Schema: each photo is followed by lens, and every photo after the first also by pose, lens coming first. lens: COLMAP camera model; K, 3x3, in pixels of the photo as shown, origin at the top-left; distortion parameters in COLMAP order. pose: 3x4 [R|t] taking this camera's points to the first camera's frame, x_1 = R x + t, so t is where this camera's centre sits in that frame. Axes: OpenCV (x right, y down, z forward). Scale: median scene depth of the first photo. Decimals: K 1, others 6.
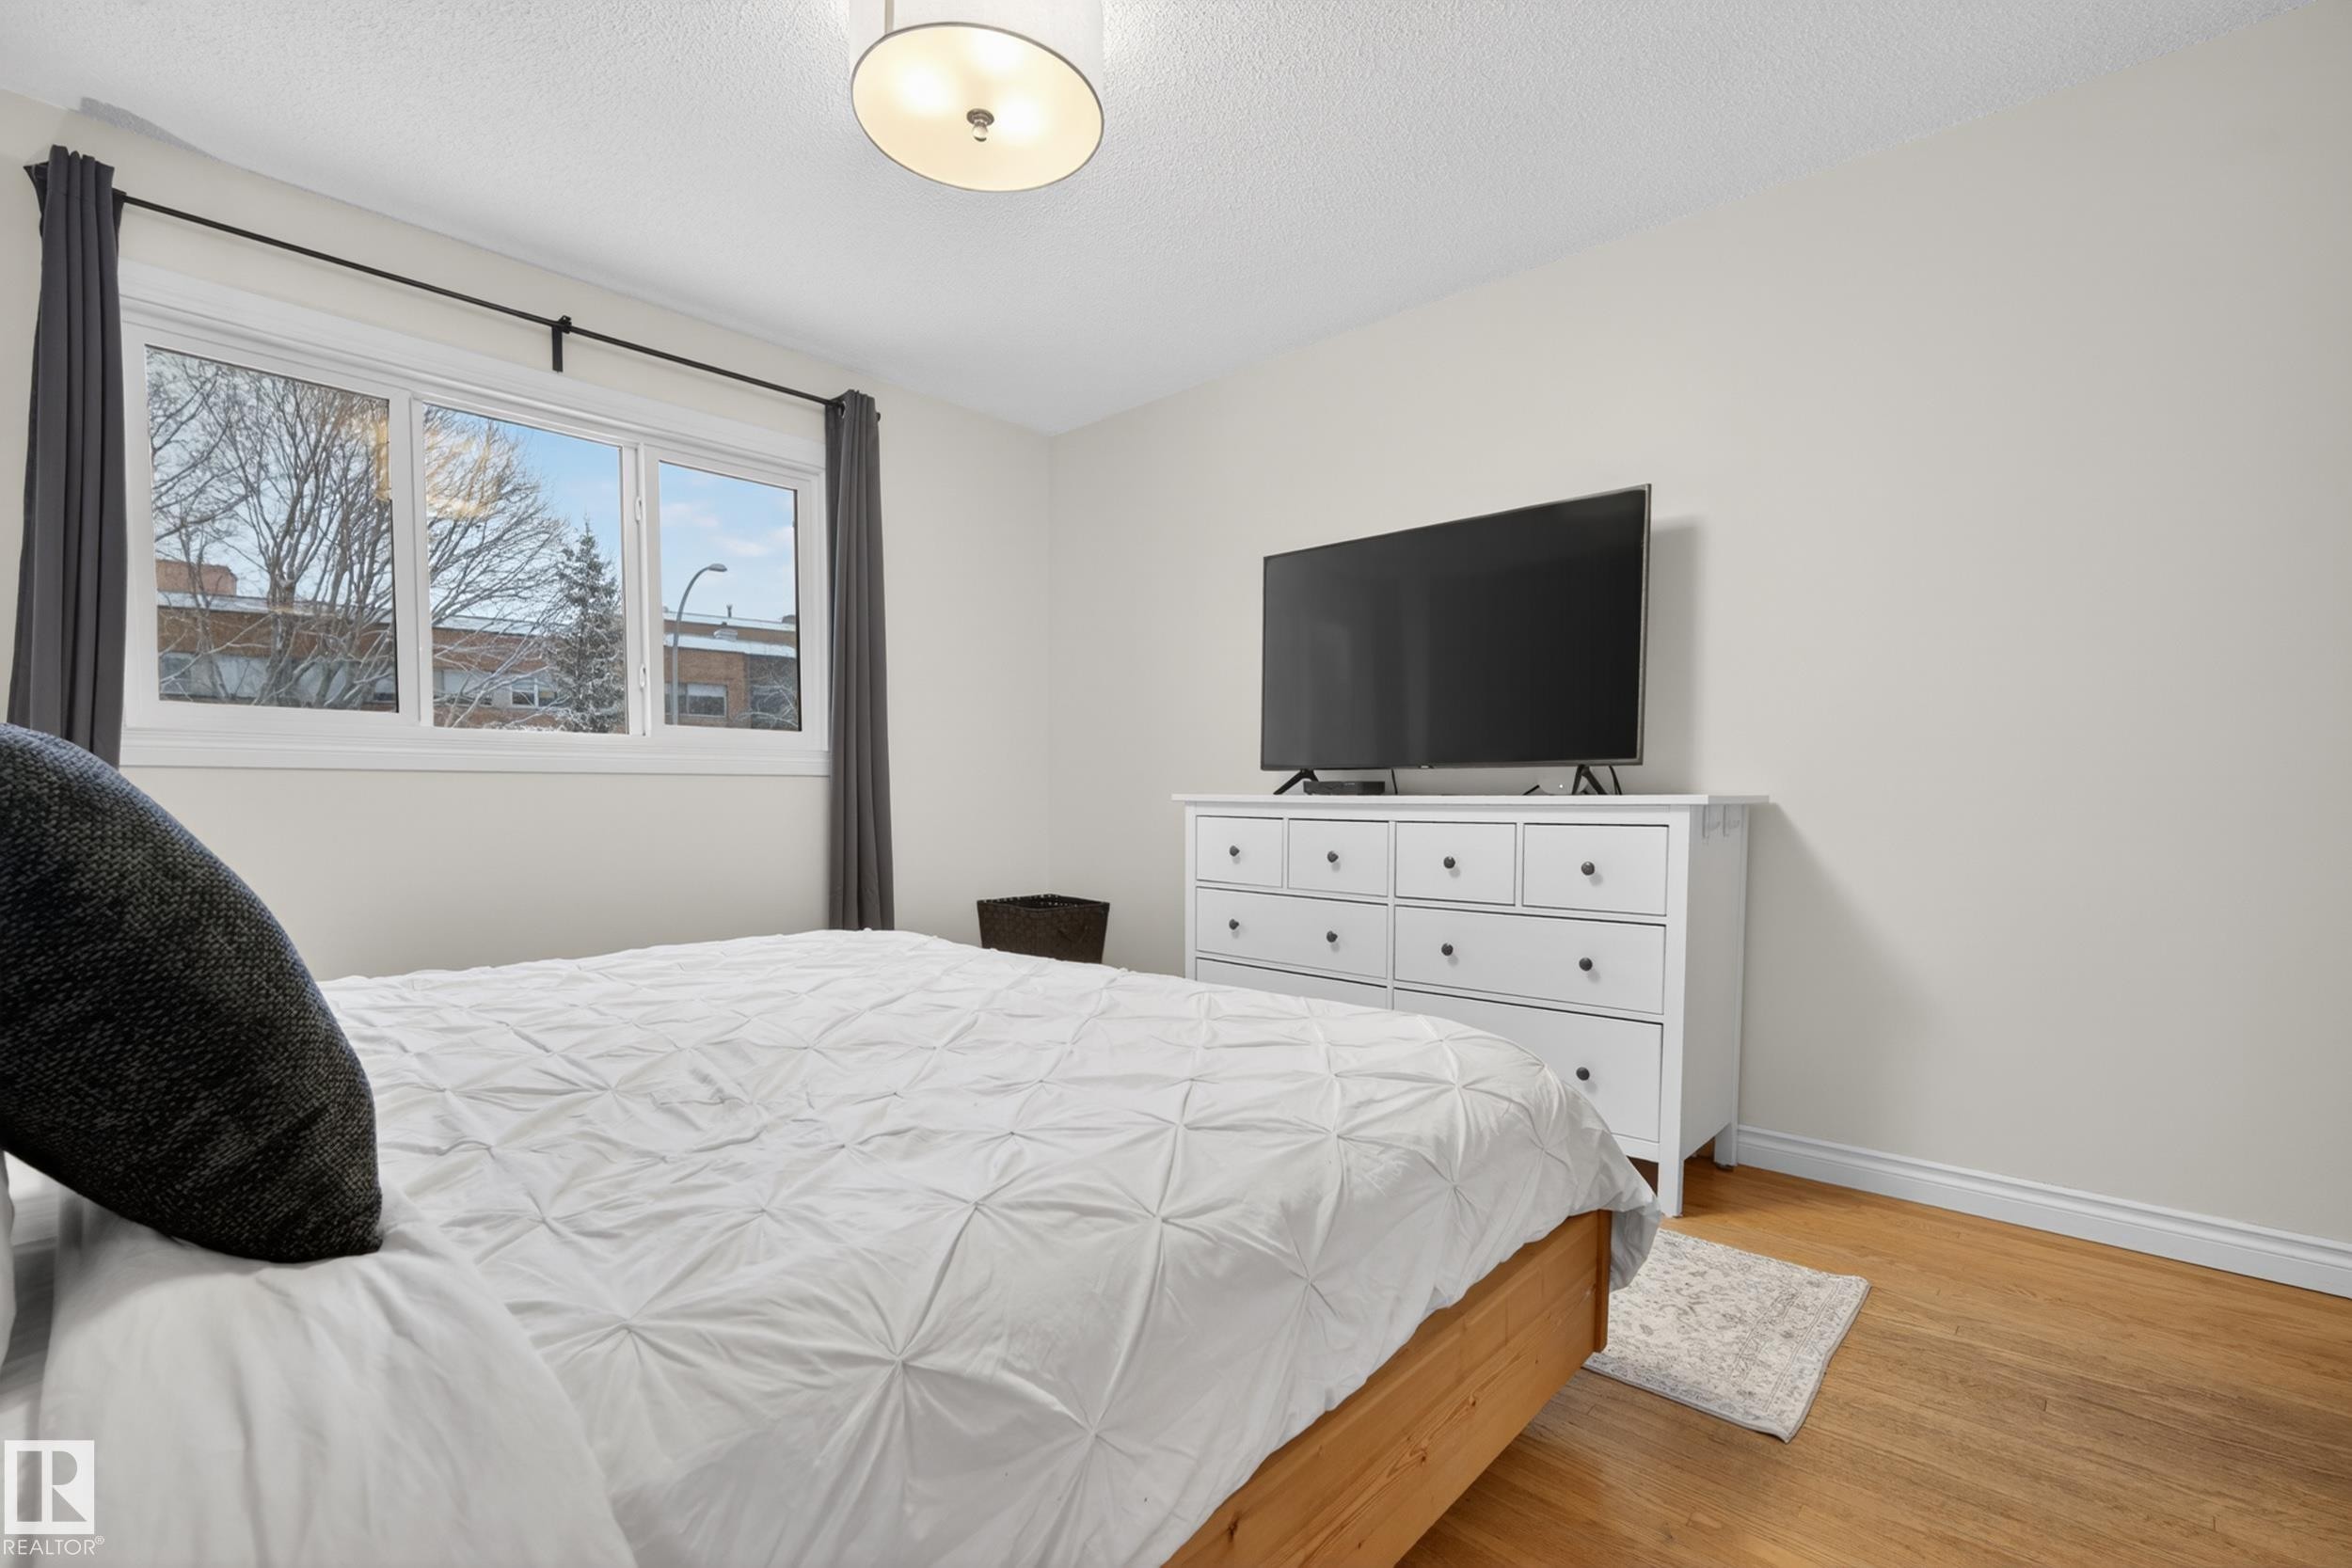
lens RADIAL K [[1026.3, 0, 1192.6], [0, 1026.3, 805.6], [0, 0, 1]] dist [-0.011926, 0.002753]
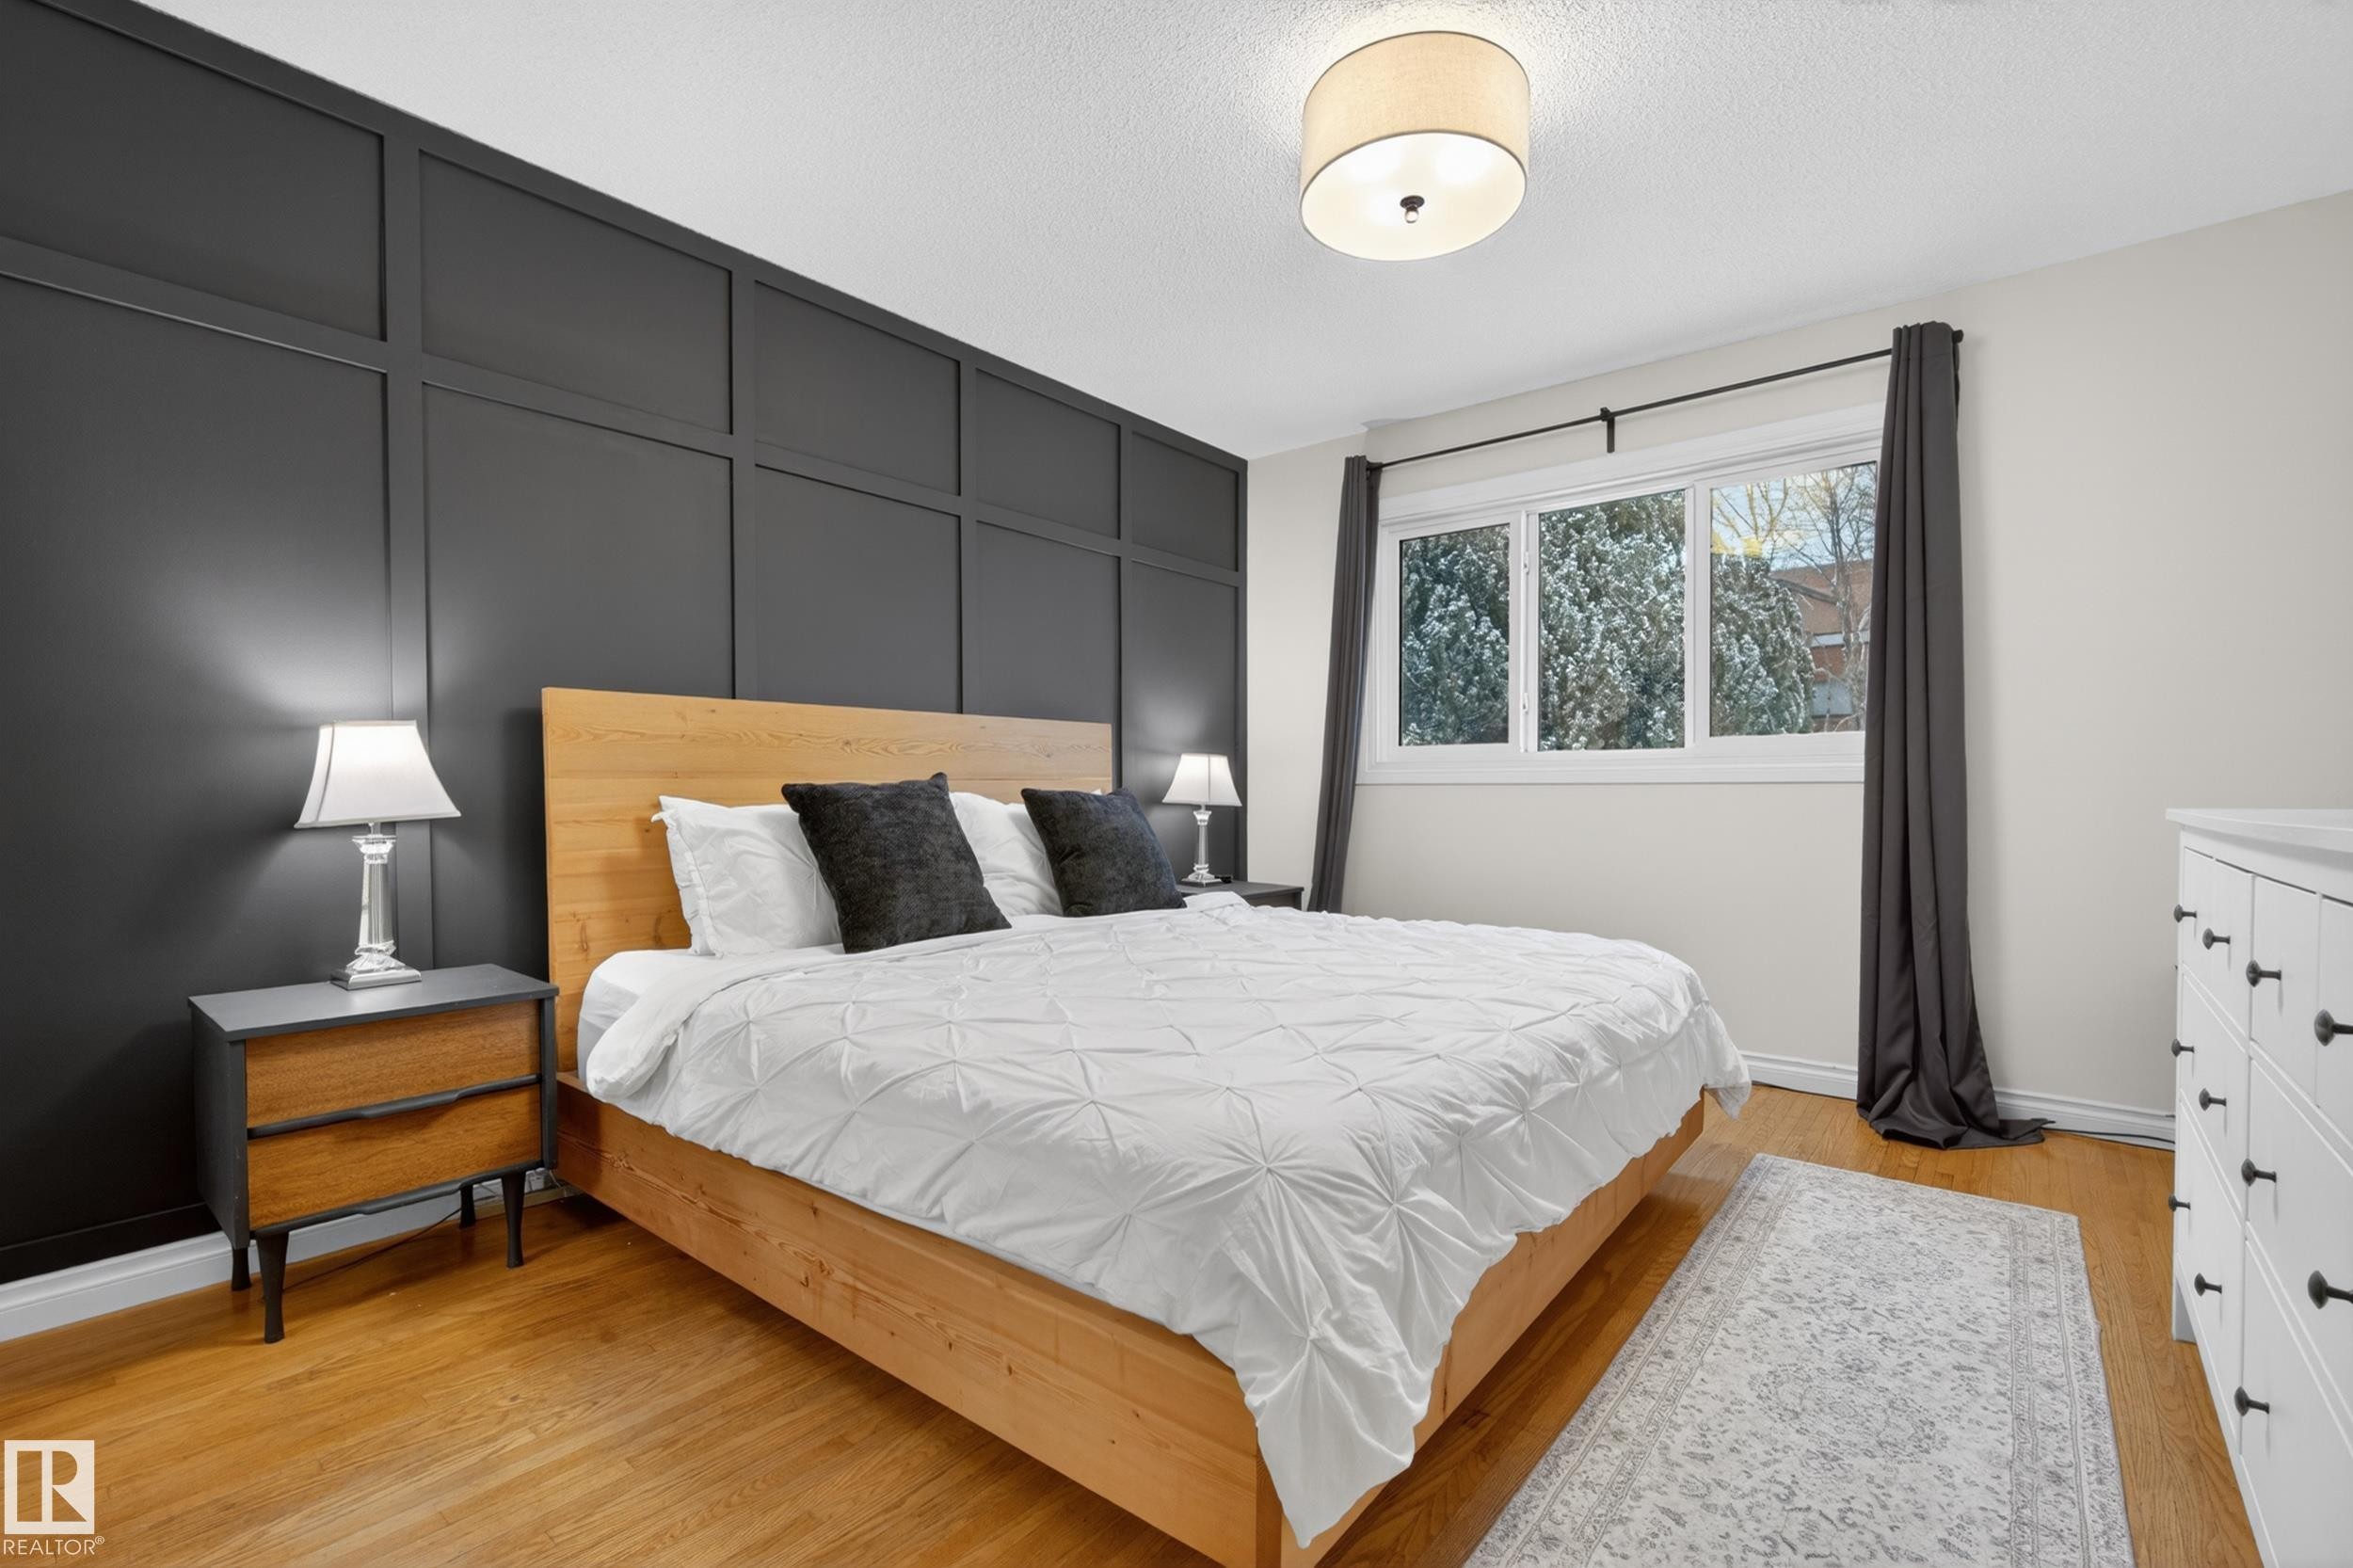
lens RADIAL K [[1026.9, 0, 1192.7], [0, 1026.9, 789.8], [0, 0, 1]] dist [-0.011926, 0.002753]
pose [[0.046402, -0.011407, -0.998858, 0.558383], [-0.014705, 0.999819, -0.012102, -0.007490], [0.998815, 0.015250, 0.046226, 0.462427]]
